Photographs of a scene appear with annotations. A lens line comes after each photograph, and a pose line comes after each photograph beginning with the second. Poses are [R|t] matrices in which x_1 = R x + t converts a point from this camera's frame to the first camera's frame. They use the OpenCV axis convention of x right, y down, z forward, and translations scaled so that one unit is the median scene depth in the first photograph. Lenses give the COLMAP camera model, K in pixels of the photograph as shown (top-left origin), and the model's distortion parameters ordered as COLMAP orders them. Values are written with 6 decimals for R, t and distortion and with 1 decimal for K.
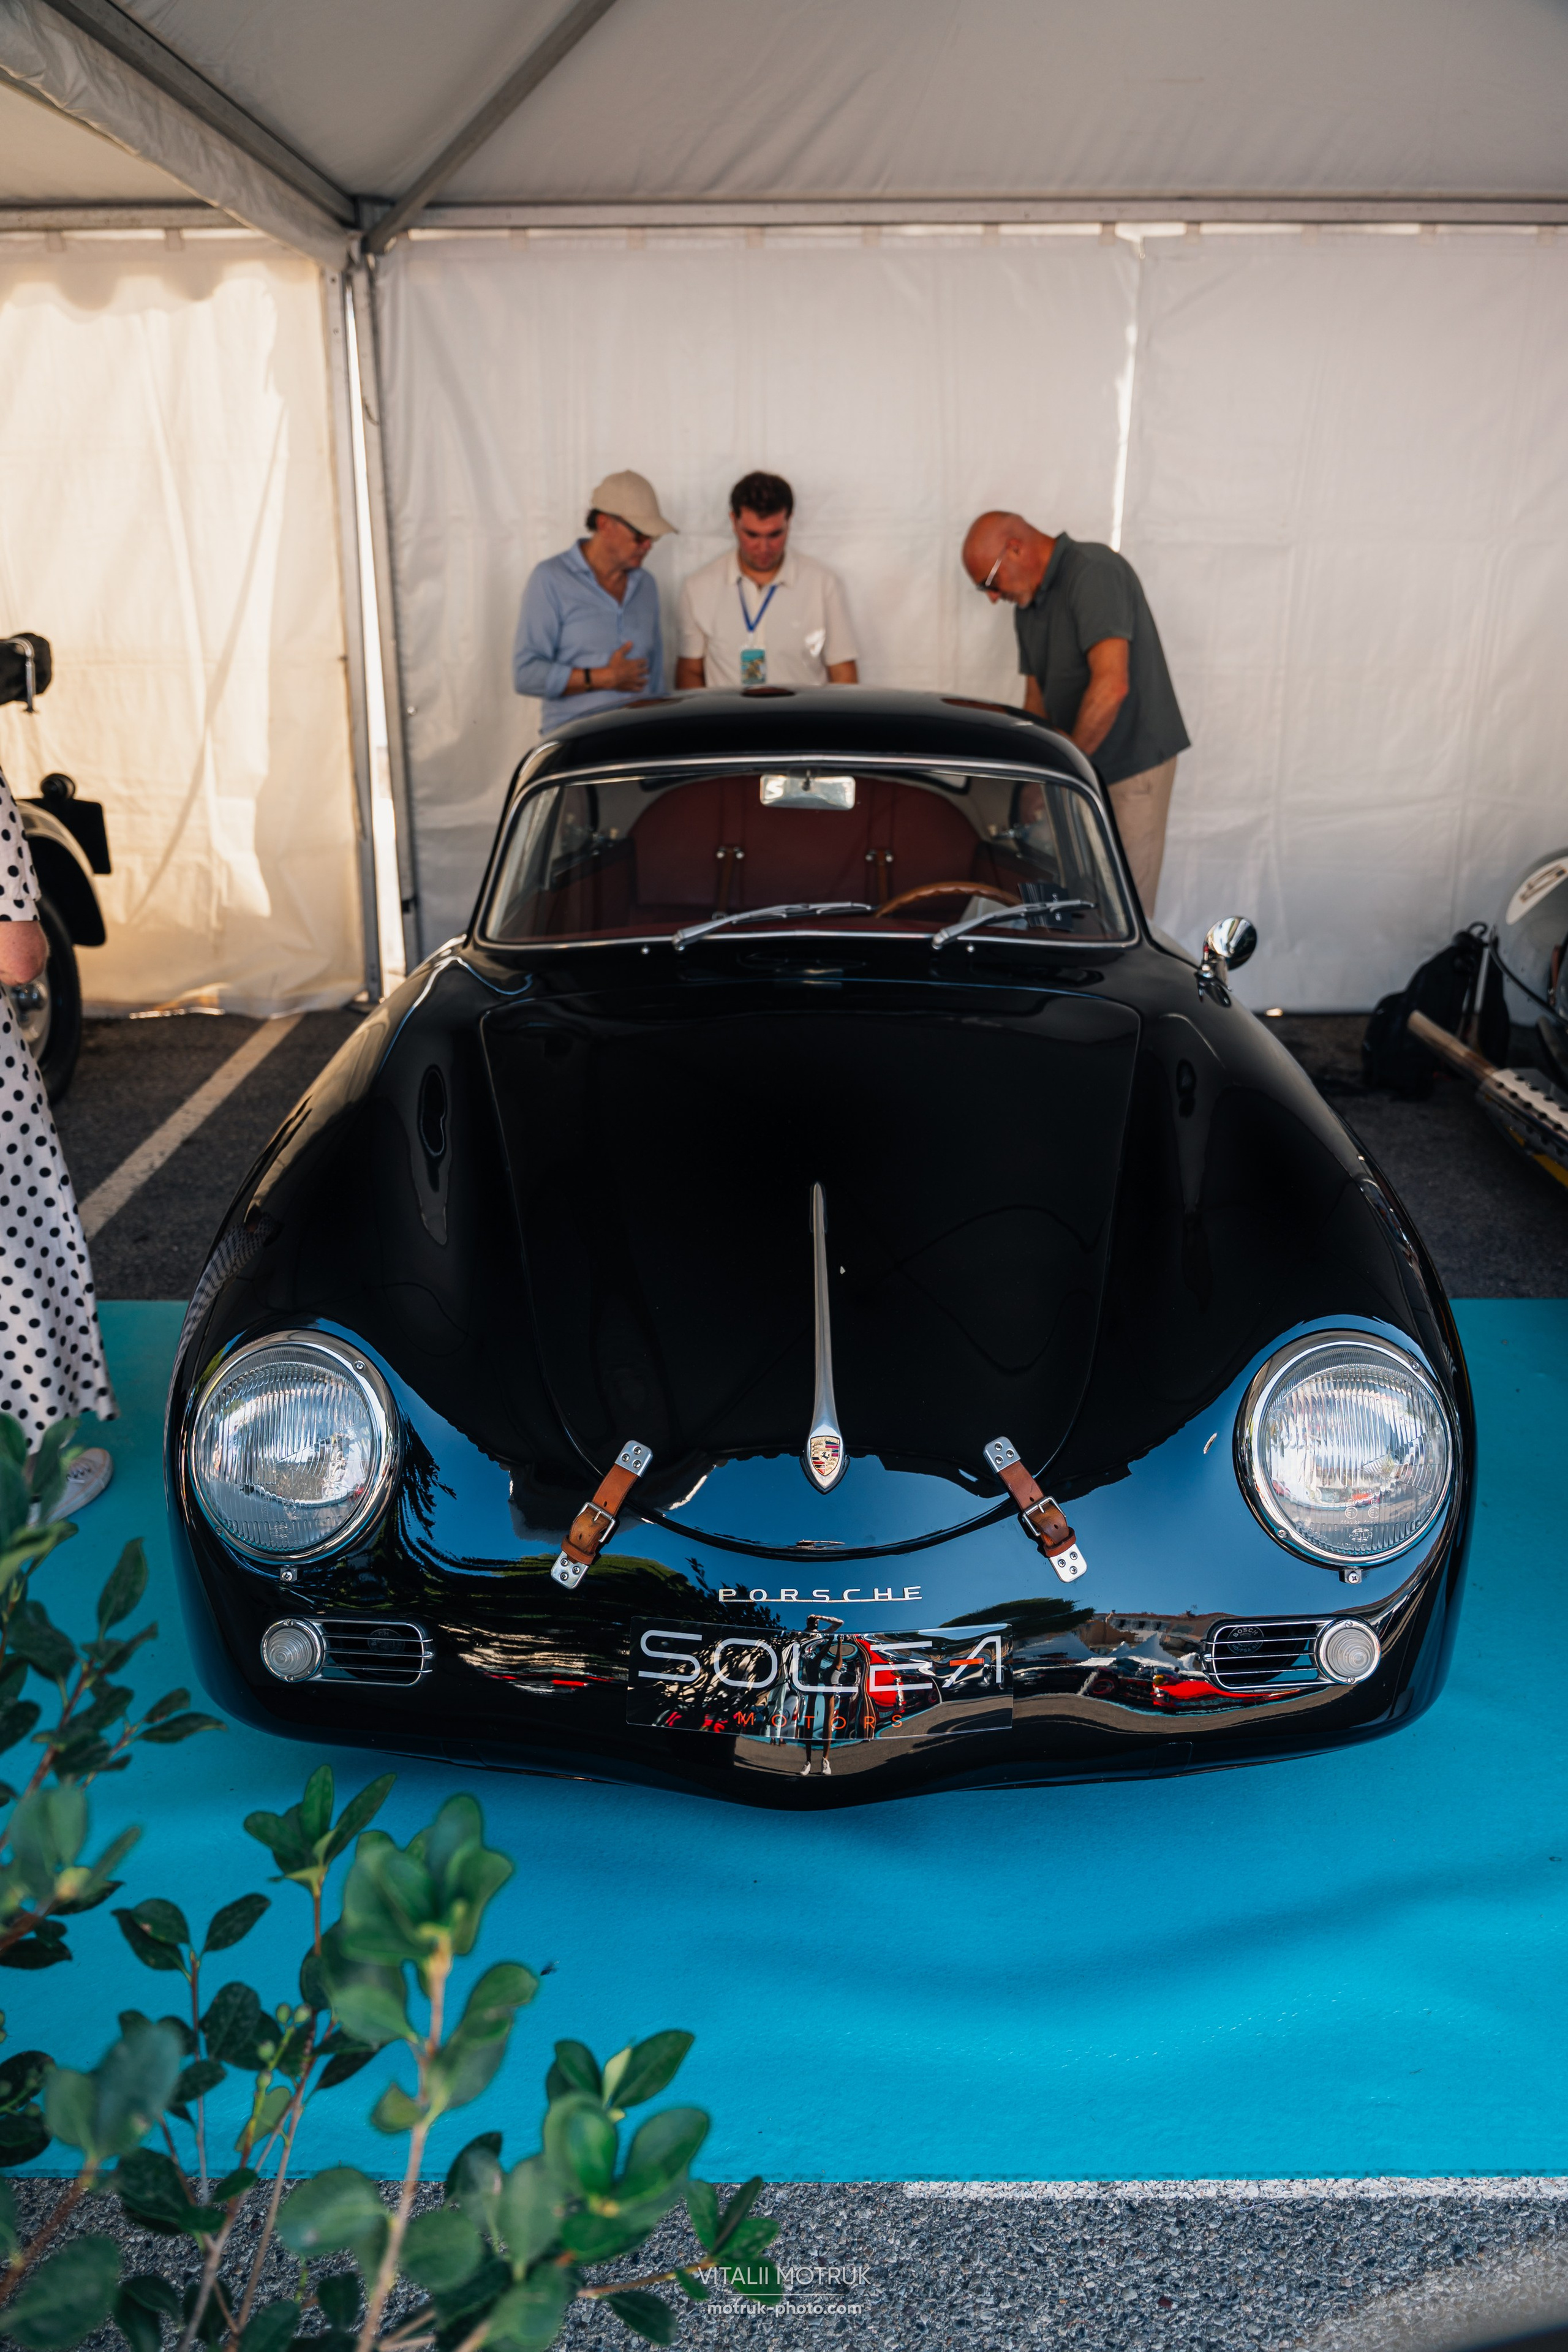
lens RADIAL K [[1573.4, 0, 784.0], [0, 1573.4, 1176.0], [0, 0, 1]] dist [0.006413, -0.021883]
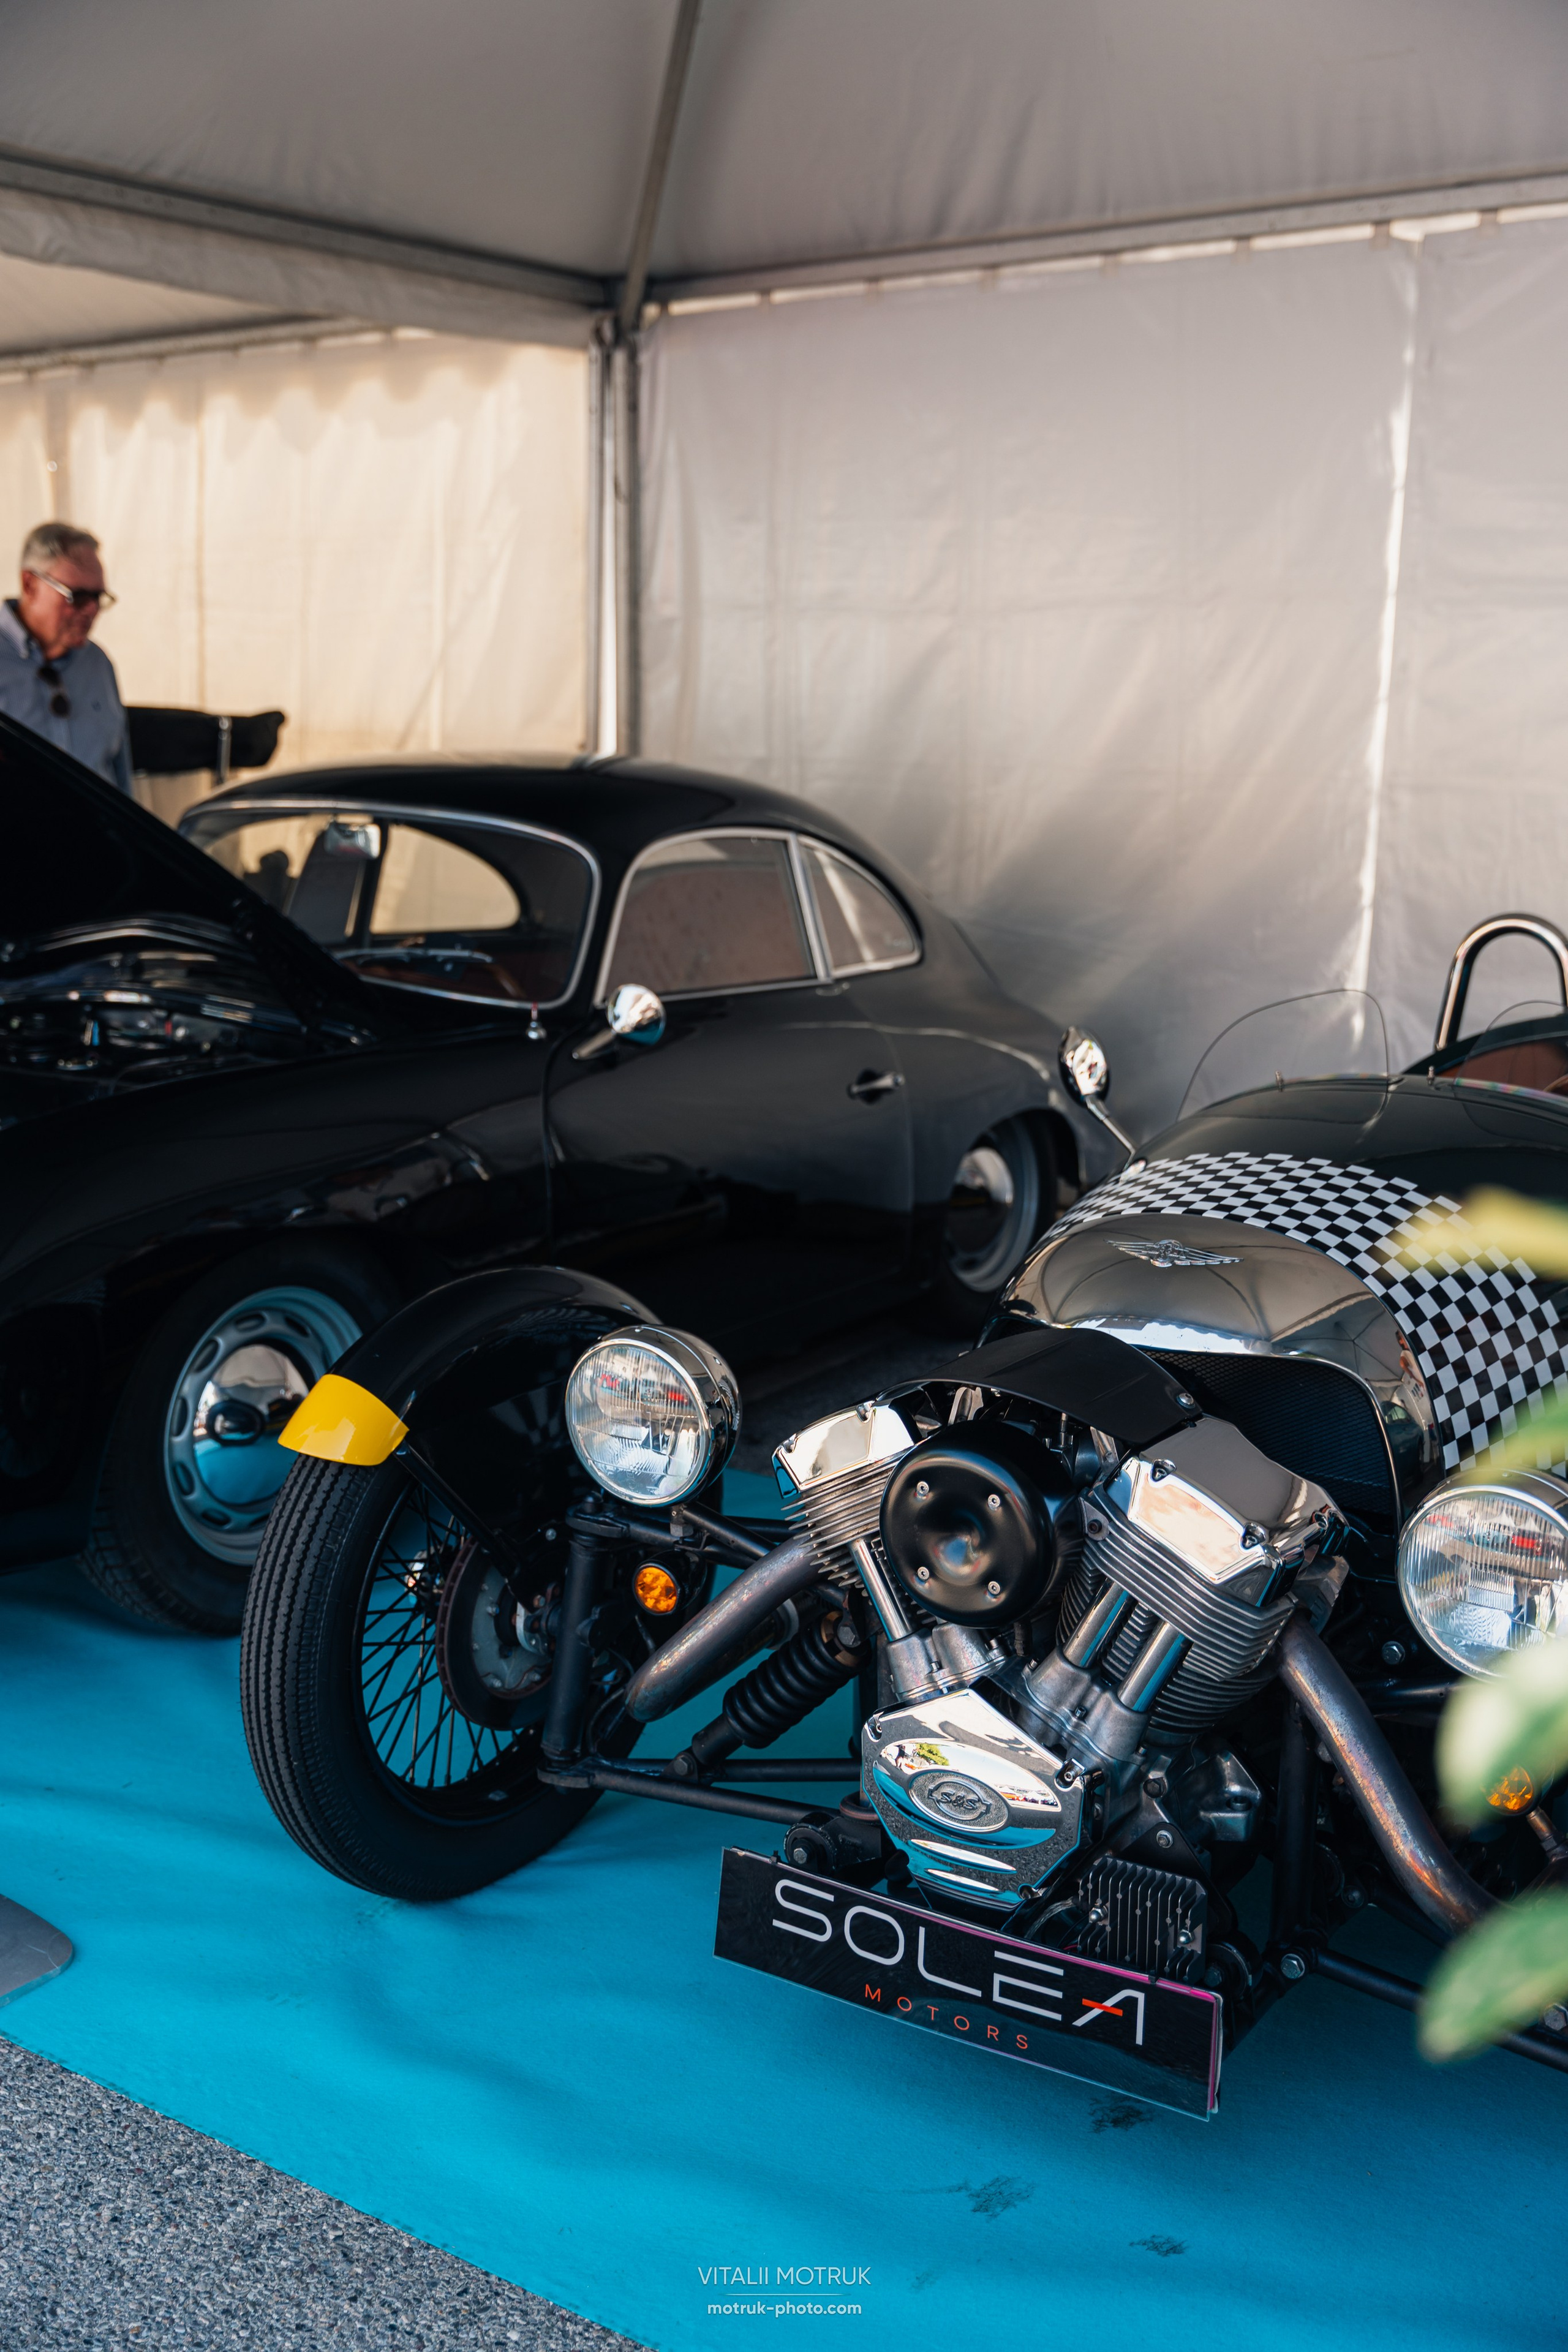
lens RADIAL K [[2477.5, 0, 784.0], [0, 2477.5, 1176.0], [0, 0, 1]] dist [0.005581, 0.005347]
pose [[0.820003, 0.115924, -0.560497, 0.704422], [-0.211899, 0.971178, -0.109144, 0.047381], [0.531690, 0.208267, 0.820933, -0.065064]]
